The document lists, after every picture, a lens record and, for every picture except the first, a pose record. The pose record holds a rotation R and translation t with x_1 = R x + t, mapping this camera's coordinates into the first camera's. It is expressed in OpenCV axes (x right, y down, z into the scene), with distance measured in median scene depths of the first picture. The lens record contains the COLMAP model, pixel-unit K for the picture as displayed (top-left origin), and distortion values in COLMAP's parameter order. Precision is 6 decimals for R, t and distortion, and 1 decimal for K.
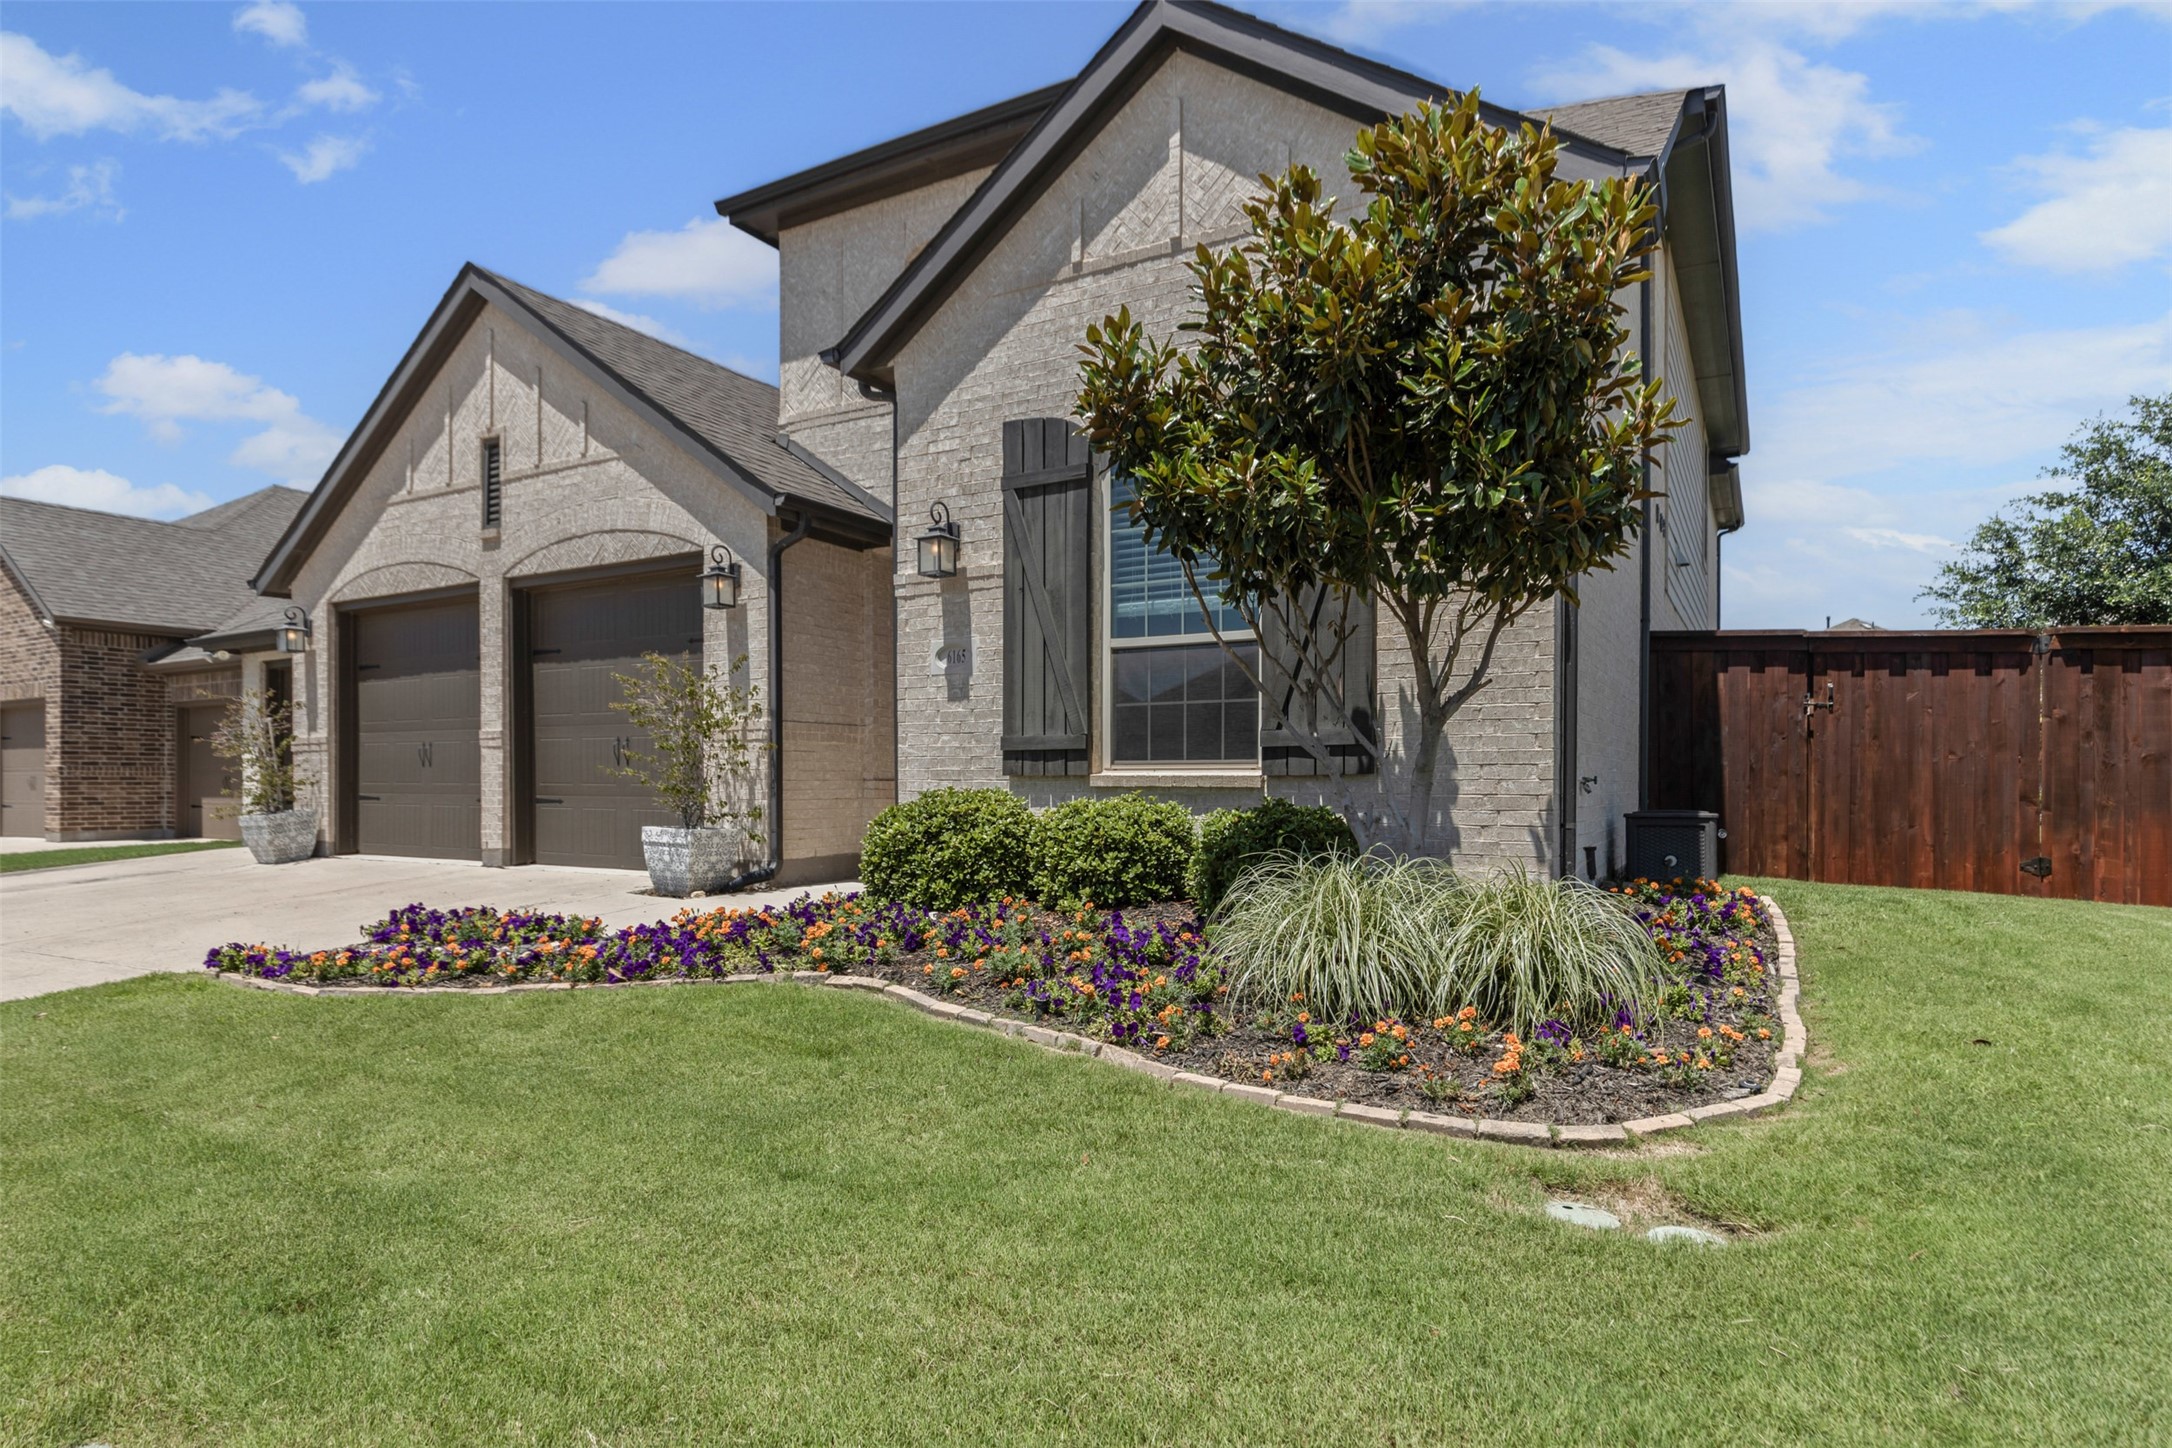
lens RADIAL K [[1143.3, 0, 1148.5], [0, 1143.3, 775.9], [0, 0, 1]] dist [0.015267, 0.001776]
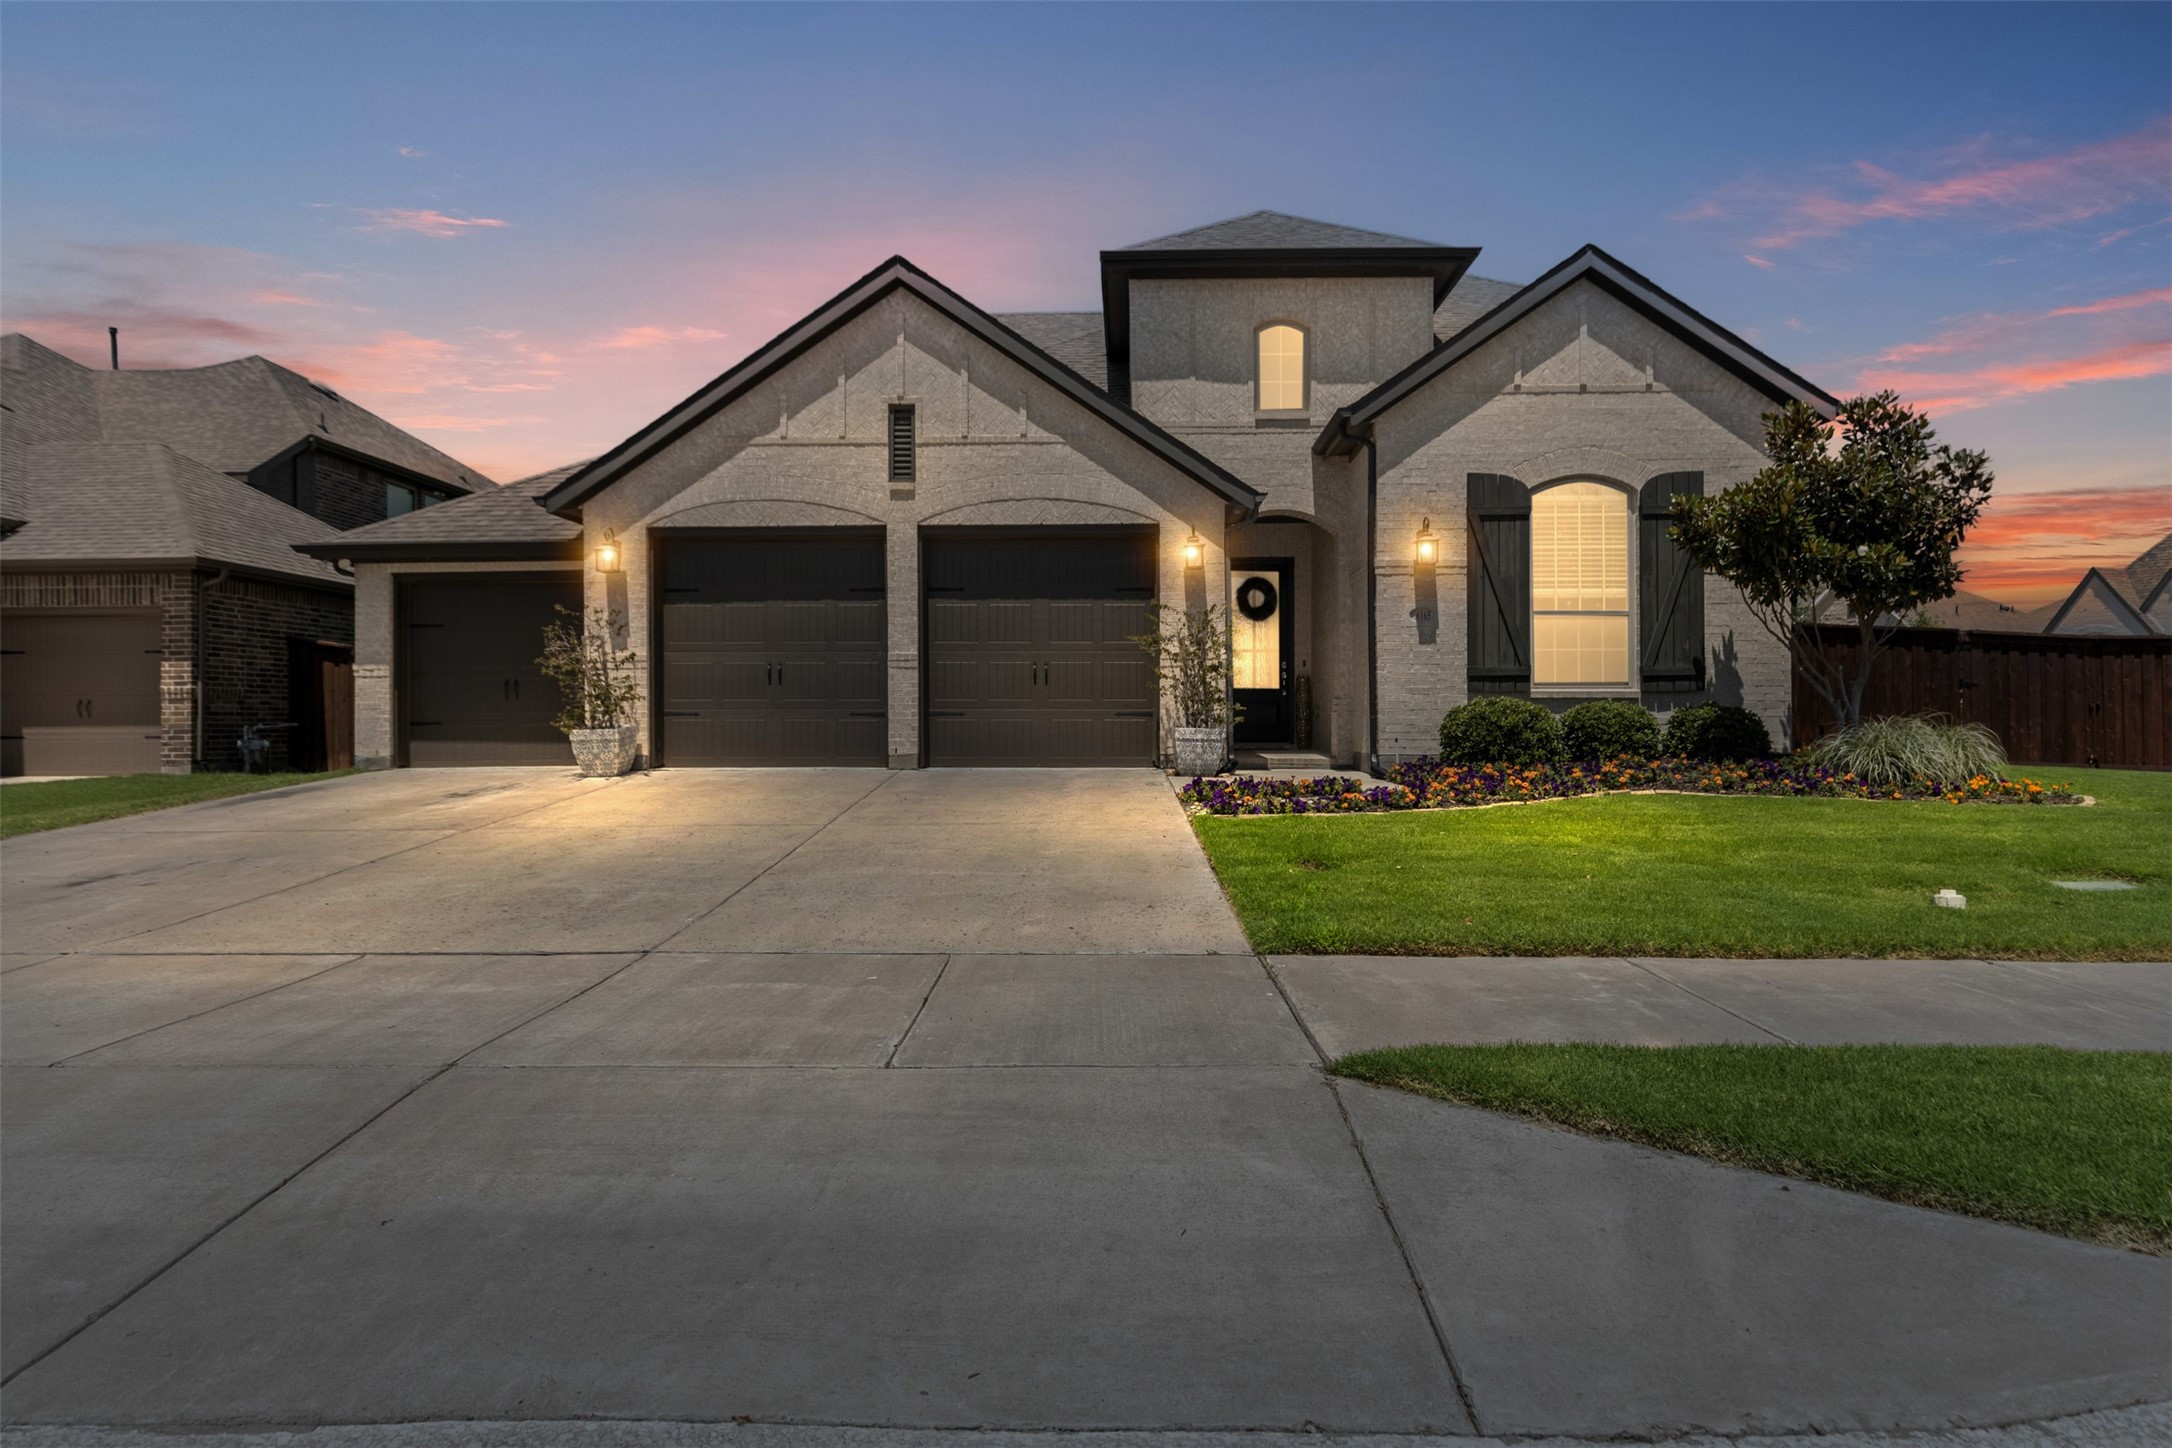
lens RADIAL K [[1005.2, 0, 1085.1], [0, 1005.2, 709.7], [0, 0, 1]] dist [0.010331, 0.000120]
pose [[0.878055, 0.002326, 0.478554, -0.908605], [0.000089, 0.999987, -0.005024, 0.023134], [-0.478560, 0.004454, 0.878044, 0.009544]]
